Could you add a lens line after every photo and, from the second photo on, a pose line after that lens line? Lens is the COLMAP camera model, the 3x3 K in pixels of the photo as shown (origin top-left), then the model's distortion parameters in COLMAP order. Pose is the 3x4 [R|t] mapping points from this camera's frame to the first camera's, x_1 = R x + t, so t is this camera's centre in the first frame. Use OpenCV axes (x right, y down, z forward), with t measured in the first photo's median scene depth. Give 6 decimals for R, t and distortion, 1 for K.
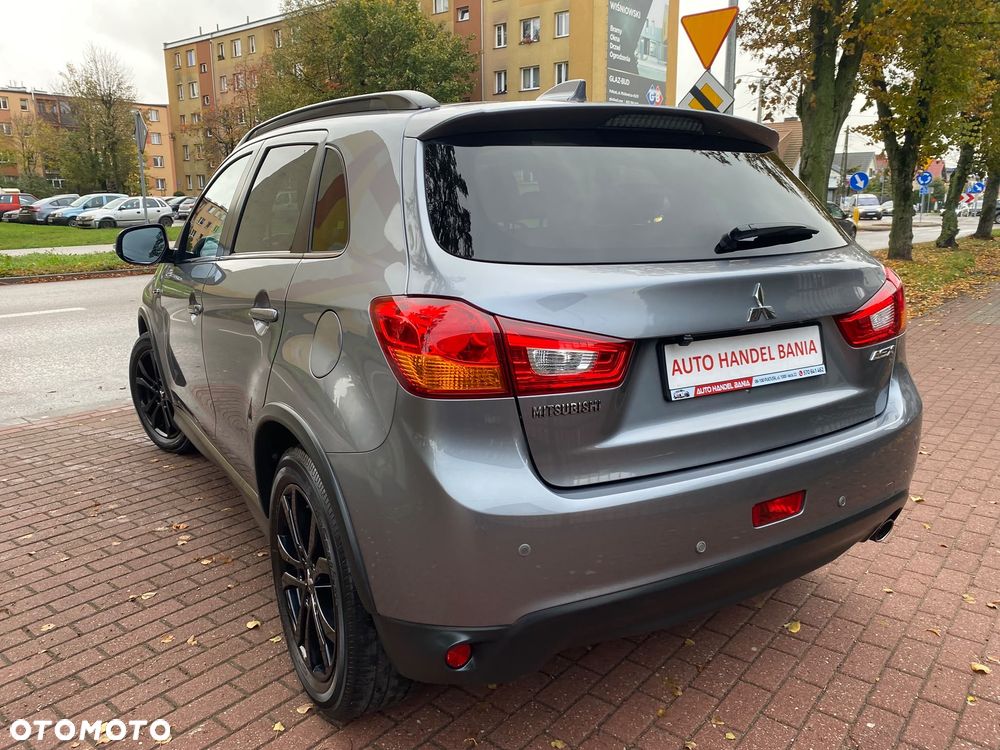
lens RADIAL K [[760.5, 0, 497.7], [0, 760.5, 368.1], [0, 0, 1]] dist [-0.001753, 0.000695]
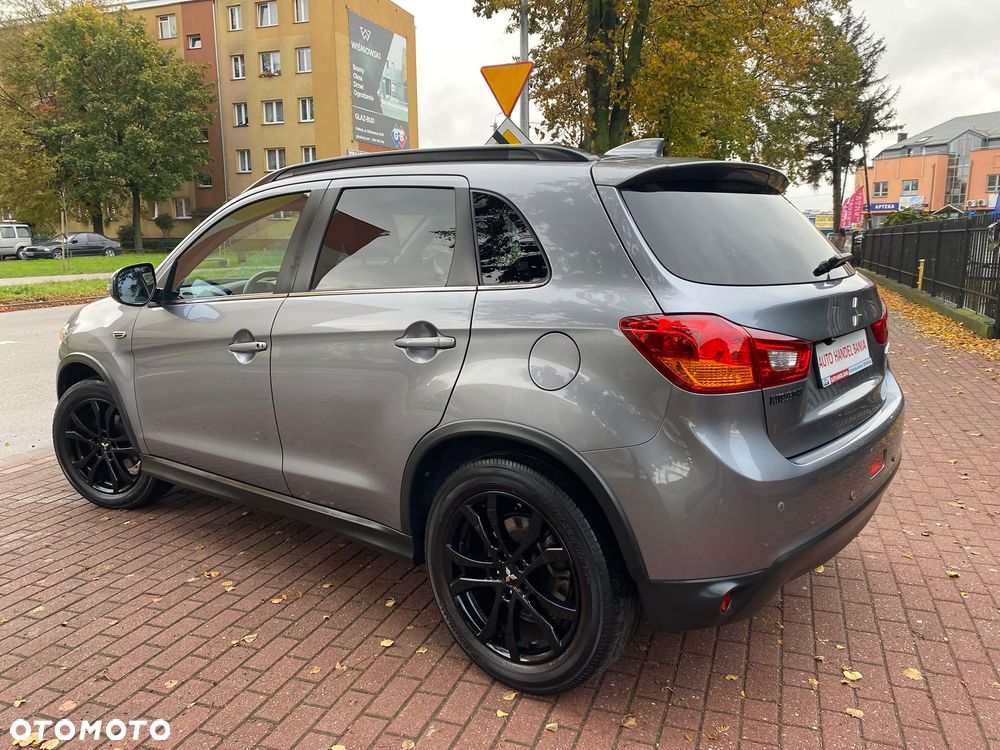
lens RADIAL K [[760.1, 0, 494.9], [0, 760.1, 373.2], [0, 0, 1]] dist [0.006647, -0.008063]
pose [[0.945598, -0.060570, 0.319648, -0.313960], [0.072642, 0.997020, -0.025969, 0.004475], [-0.317123, 0.047776, 0.947180, -0.032493]]
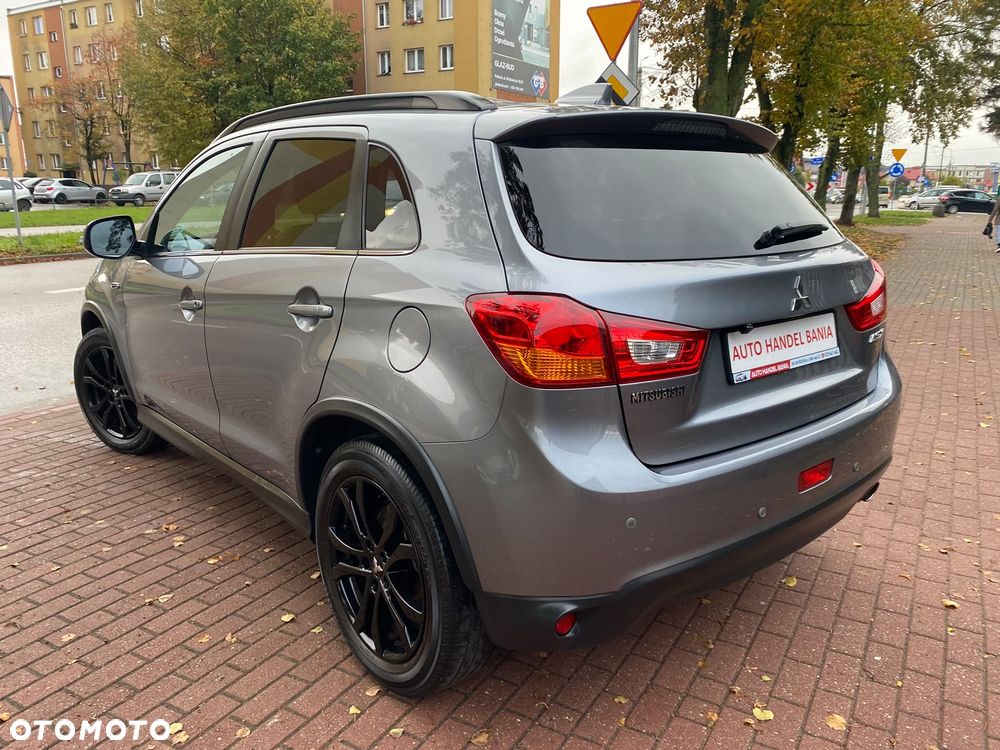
lens RADIAL K [[761.7, 0, 504.3], [0, 761.7, 375.8], [0, 0, 1]] dist [-0.004017, 0.002037]
pose [[0.987440, -0.029646, 0.155189, -0.118273], [0.025203, 0.999216, 0.030524, -0.004566], [-0.155972, -0.026229, 0.987413, -0.021510]]
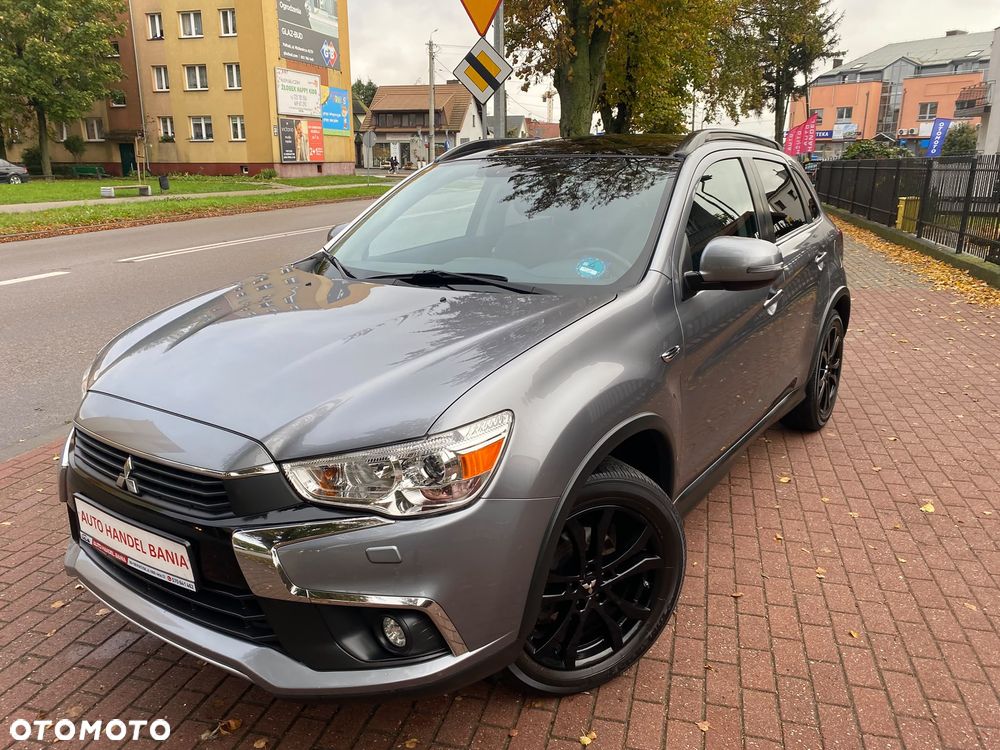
lens RADIAL K [[763.0, 0, 490.5], [0, 763.0, 362.7], [0, 0, 1]] dist [0.002165, -0.003965]
pose [[0.915726, -0.100325, 0.389076, -0.372170], [0.083033, 0.994675, 0.061056, -0.107209], [-0.393130, -0.023604, 0.919180, 0.261782]]
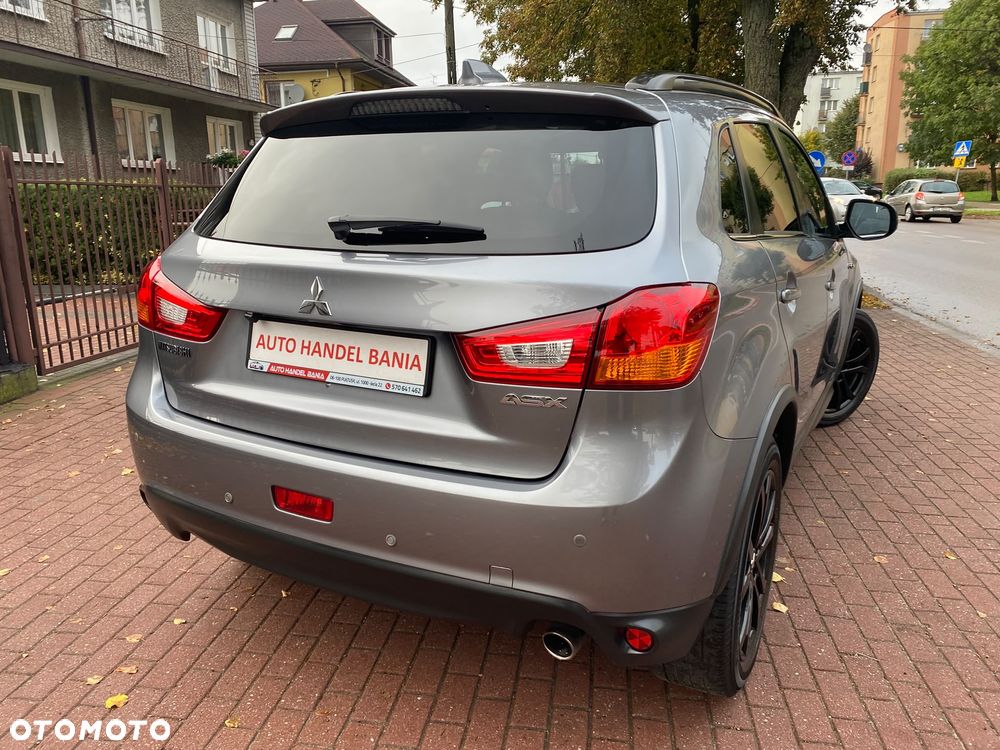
lens RADIAL K [[755.1, 0, 510.0], [0, 755.1, 376.9], [0, 0, 1]] dist [0.005156, -0.002008]
pose [[0.516913, 0.224960, -0.825950, 0.583010], [-0.182700, 0.971614, 0.150293, -0.079336], [0.836314, 0.073212, 0.543340, 0.304543]]
